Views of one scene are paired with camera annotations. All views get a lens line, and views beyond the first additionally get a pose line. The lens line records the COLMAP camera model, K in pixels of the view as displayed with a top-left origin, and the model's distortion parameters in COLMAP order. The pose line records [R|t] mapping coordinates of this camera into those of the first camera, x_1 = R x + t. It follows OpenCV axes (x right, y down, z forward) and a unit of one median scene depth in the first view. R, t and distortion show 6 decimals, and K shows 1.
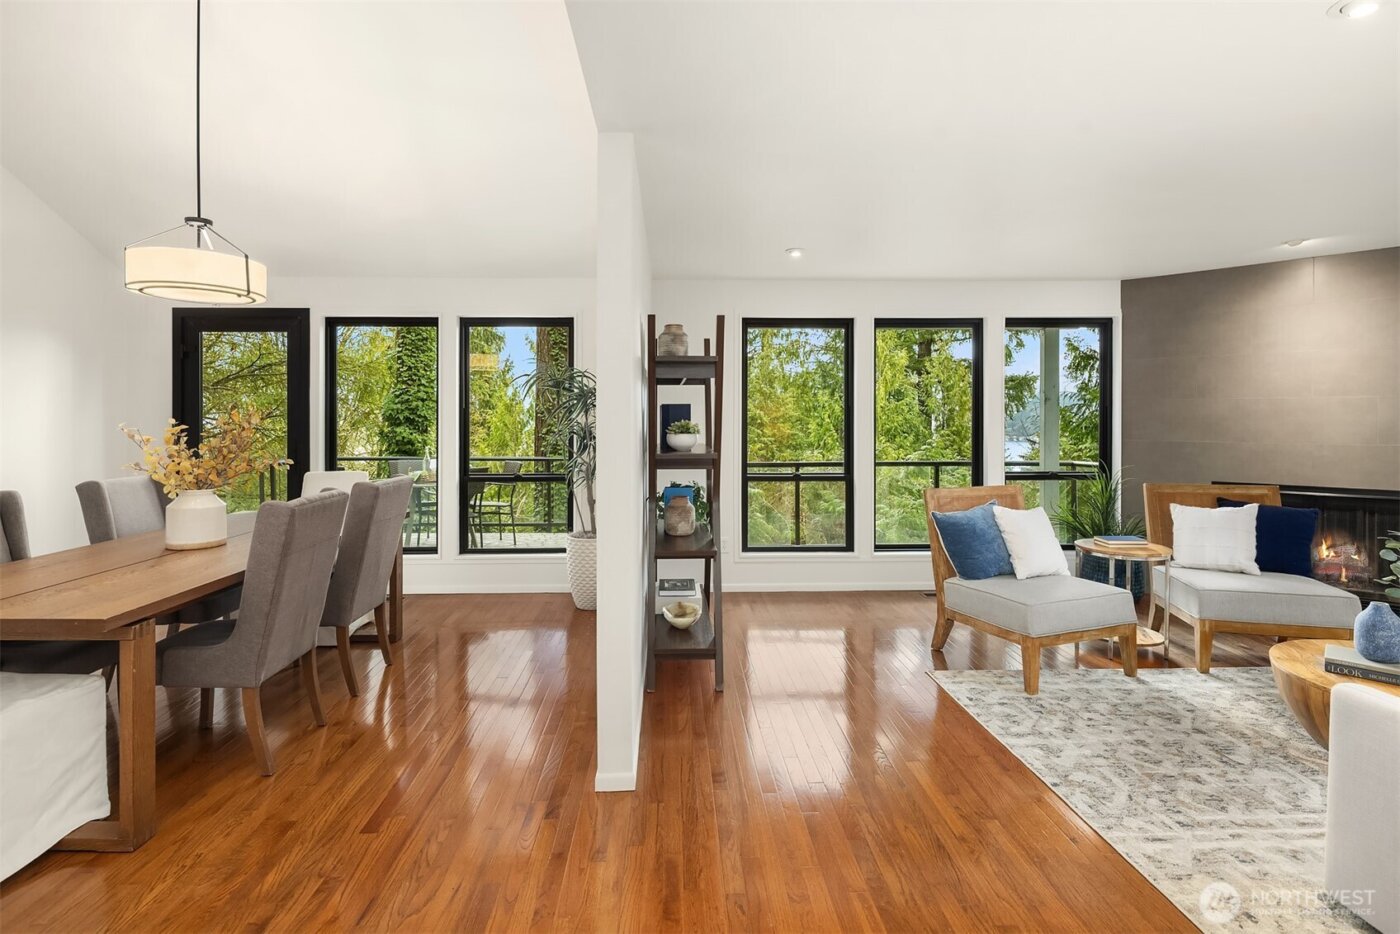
lens RADIAL K [[683.4, 0, 694.1], [0, 683.4, 422.3], [0, 0, 1]] dist [-0.010029, -0.000465]
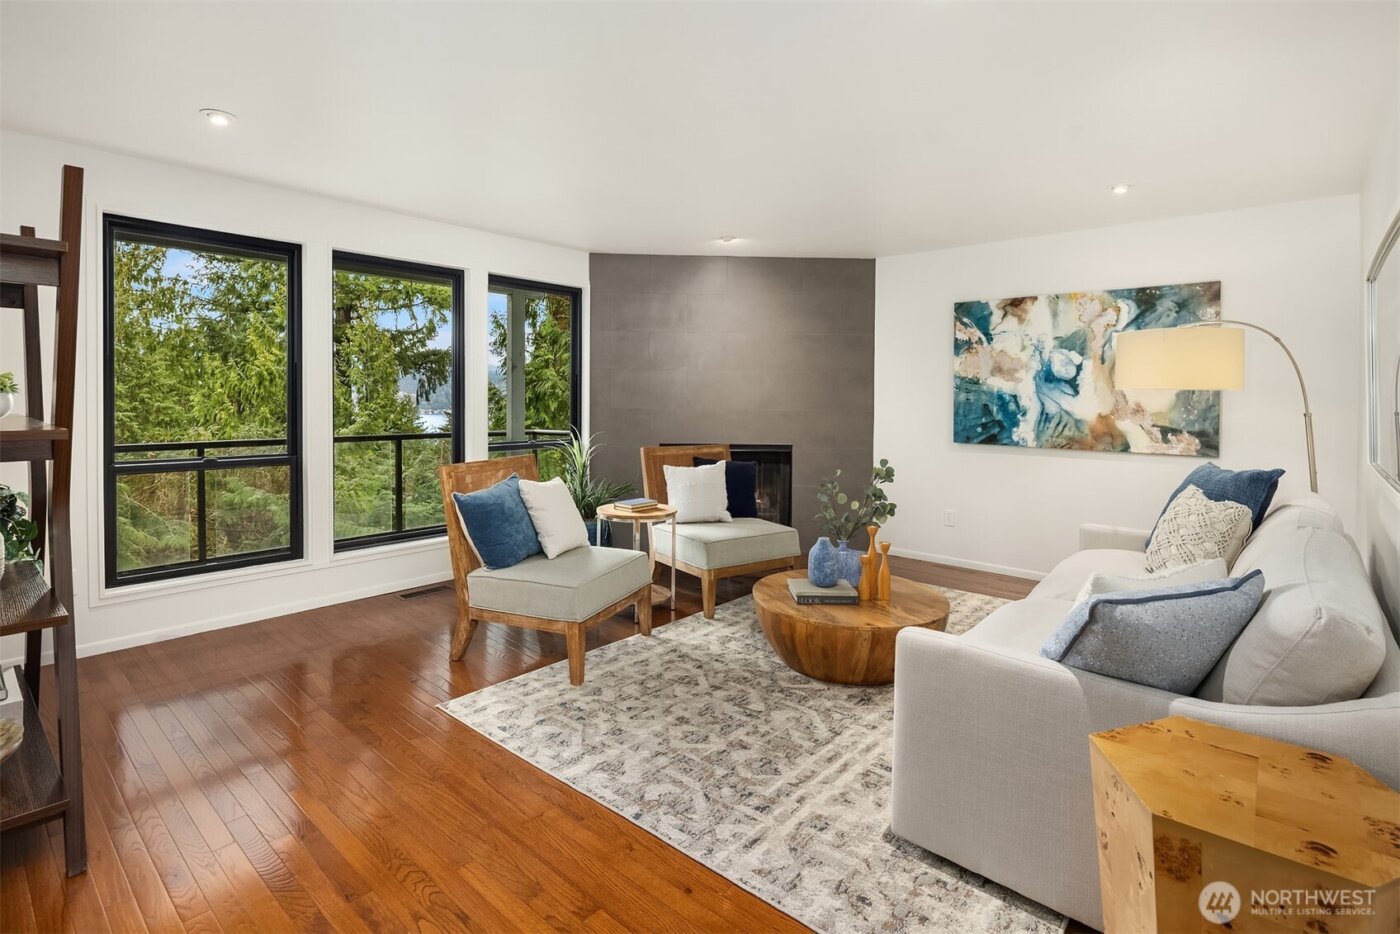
lens RADIAL K [[675.3, 0, 697.0], [0, 675.3, 401.7], [0, 0, 1]] dist [0.003879, 0.000480]
pose [[0.685690, 0.001674, 0.727892, -0.014481], [-0.008060, 0.999954, 0.005293, 0.017878], [-0.727849, -0.009496, 0.685672, 0.292438]]
